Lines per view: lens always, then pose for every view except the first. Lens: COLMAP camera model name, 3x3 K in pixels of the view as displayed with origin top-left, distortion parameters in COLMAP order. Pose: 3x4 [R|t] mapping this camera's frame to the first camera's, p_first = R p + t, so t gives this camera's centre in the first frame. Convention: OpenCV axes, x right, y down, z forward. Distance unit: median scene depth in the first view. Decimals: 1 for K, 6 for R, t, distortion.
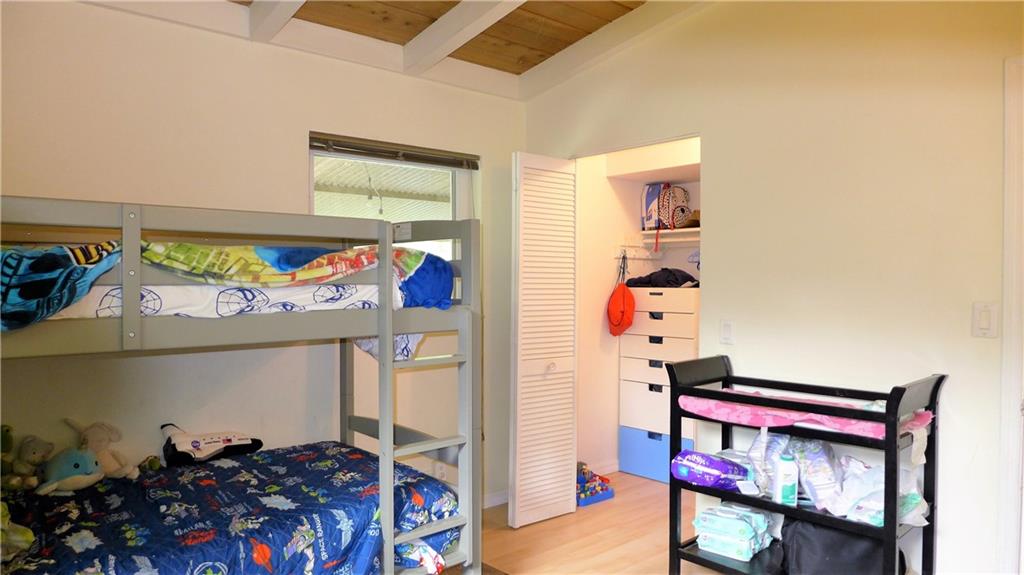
lens RADIAL K [[679.7, 0, 515.0], [0, 679.7, 278.7], [0, 0, 1]] dist [-0.046198, 0.018741]
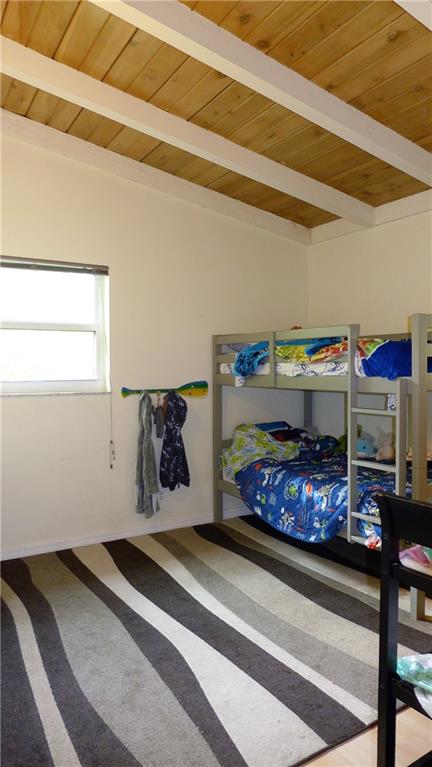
lens RADIAL K [[515.9, 0, 215.7], [0, 515.9, 377.8], [0, 0, 1]] dist [-0.050019, 0.005367]
pose [[-0.163203, 0.021279, -0.986363, 1.211676], [-0.010128, 0.999679, 0.023242, 0.021703], [0.986541, 0.013783, -0.162935, 0.916965]]
